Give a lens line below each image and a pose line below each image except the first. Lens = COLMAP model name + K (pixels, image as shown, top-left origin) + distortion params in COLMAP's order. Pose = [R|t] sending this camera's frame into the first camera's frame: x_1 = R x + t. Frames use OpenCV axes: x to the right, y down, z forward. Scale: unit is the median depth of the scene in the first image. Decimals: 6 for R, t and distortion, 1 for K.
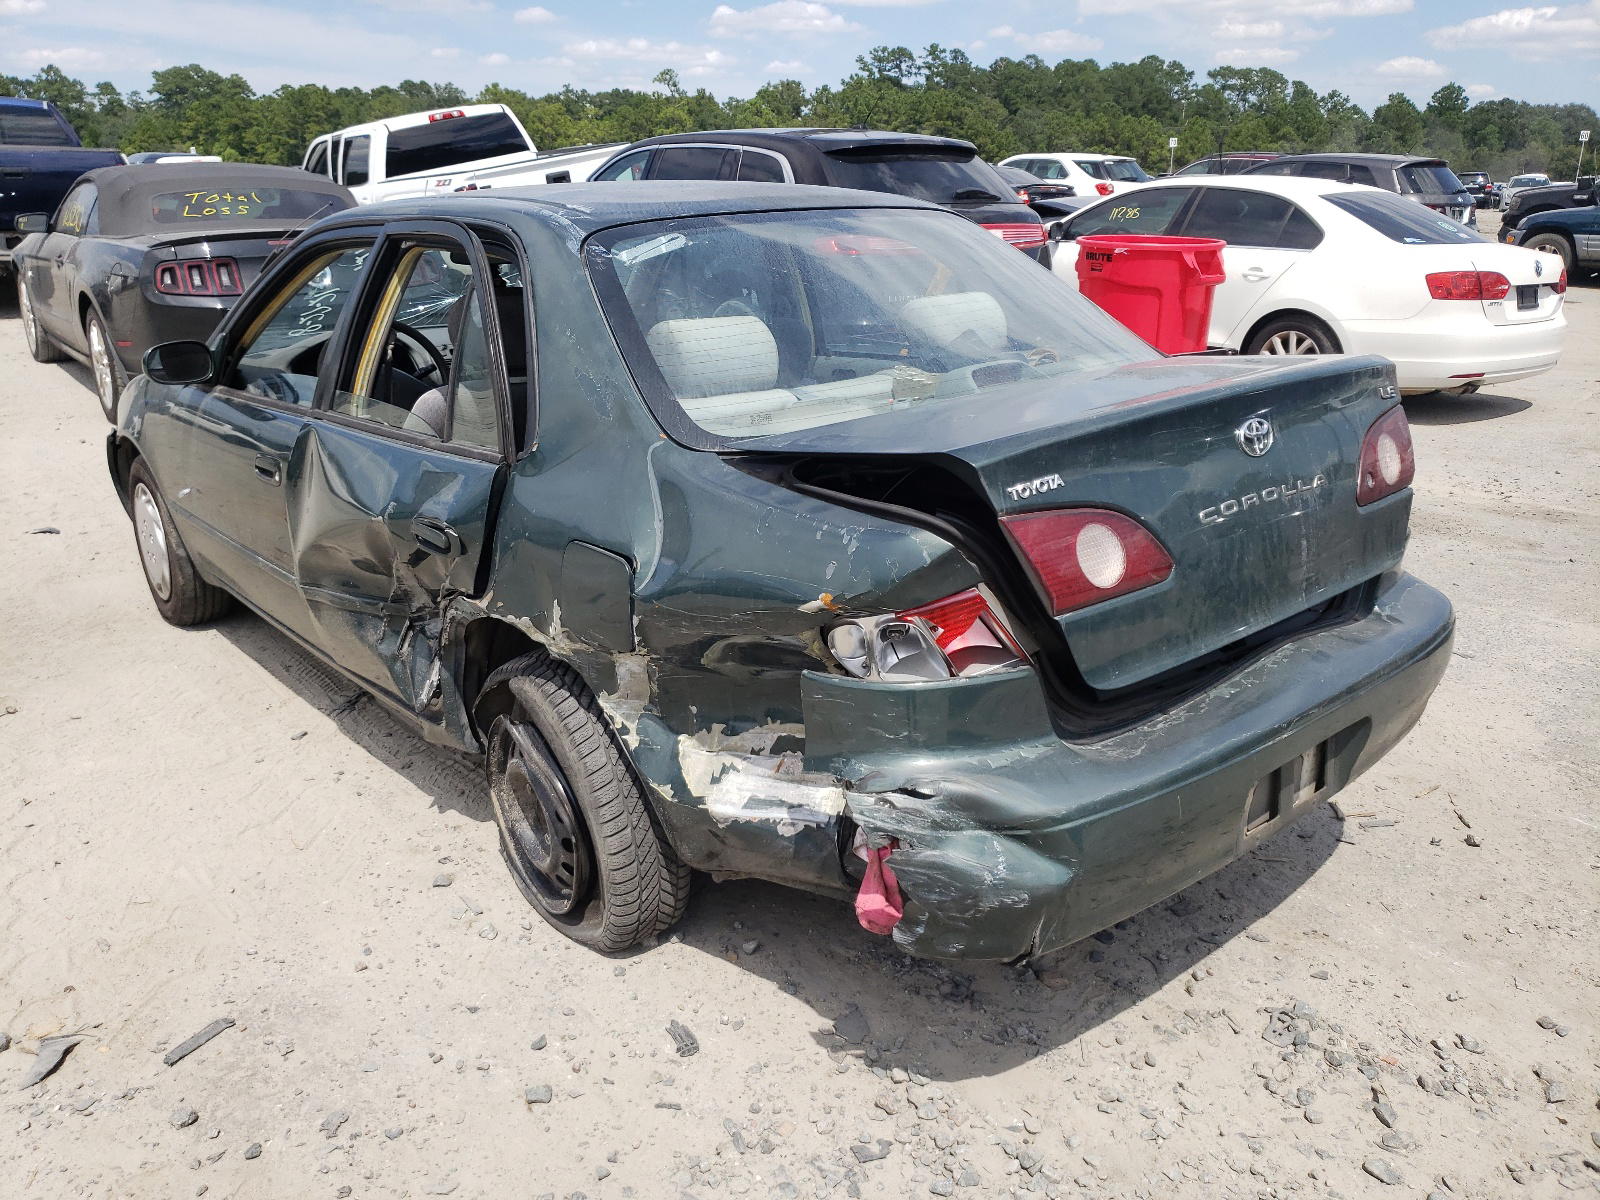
lens RADIAL K [[1234.9, 0, 800.0], [0, 1234.9, 600.0], [0, 0, 1]] dist [-0.026776, 0.054760]
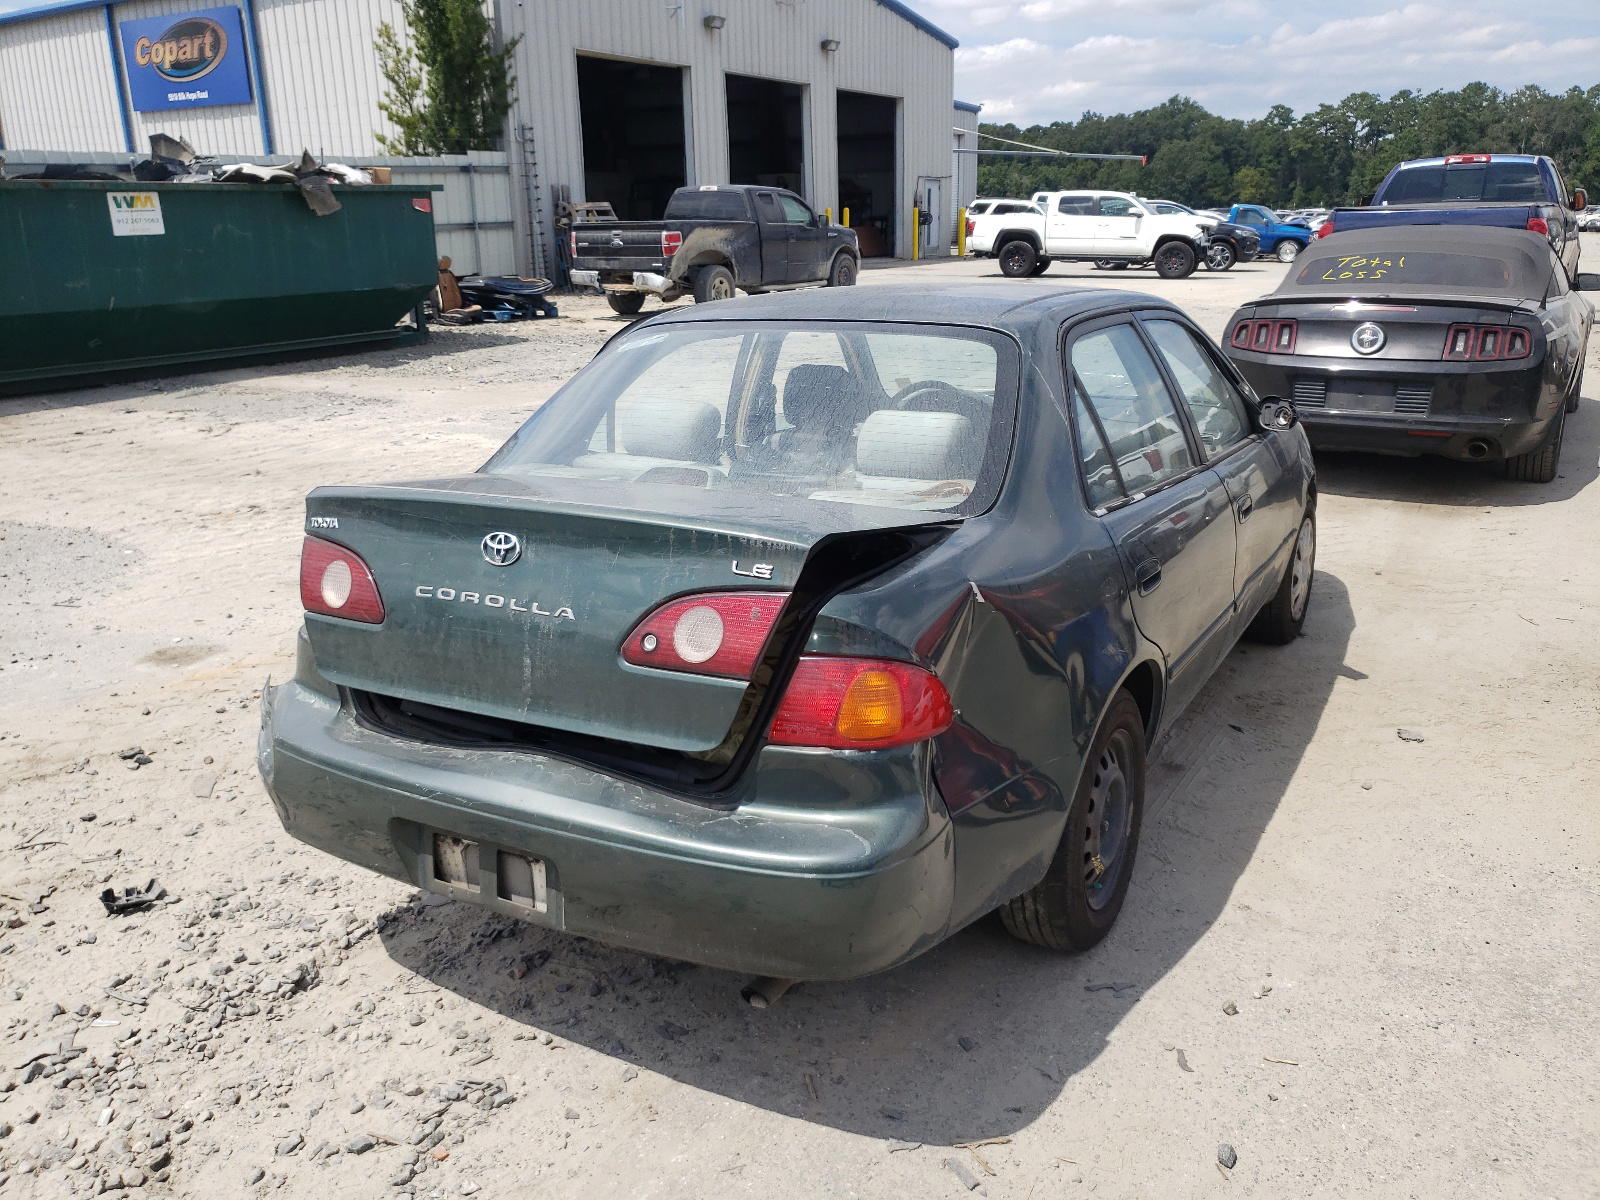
lens RADIAL K [[1258.4, 0, 800.0], [0, 1258.4, 600.0], [0, 0, 1]] dist [-0.004260, -0.000625]
pose [[0.354951, 0.258222, -0.898516, 1.362248], [-0.286552, 0.944888, 0.158349, -0.313802], [0.889886, 0.201266, 0.409383, 0.707202]]
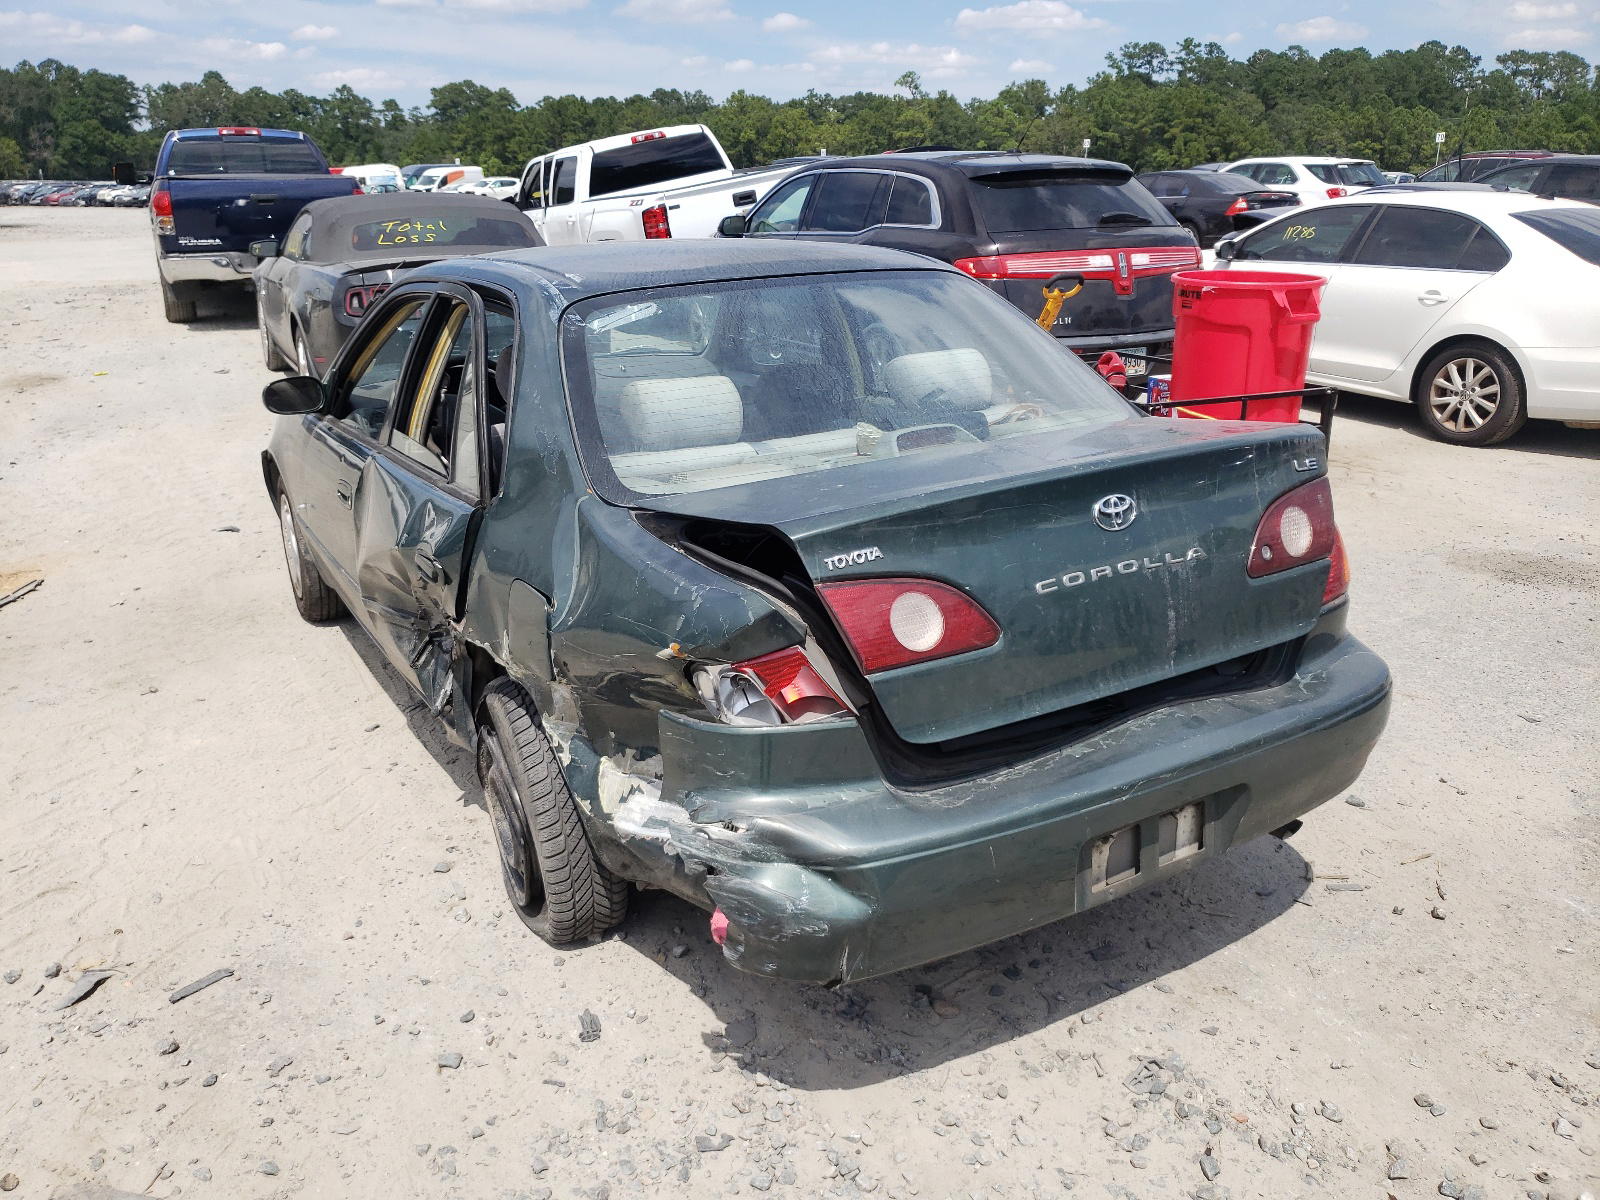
lens RADIAL K [[1234.9, 0, 800.0], [0, 1234.9, 600.0], [0, 0, 1]] dist [-0.026776, 0.054760]
pose [[0.984427, 0.045856, -0.169710, 0.258134], [-0.046358, 0.998924, 0.001004, -0.041129], [0.169574, 0.006879, 0.985493, -0.075680]]
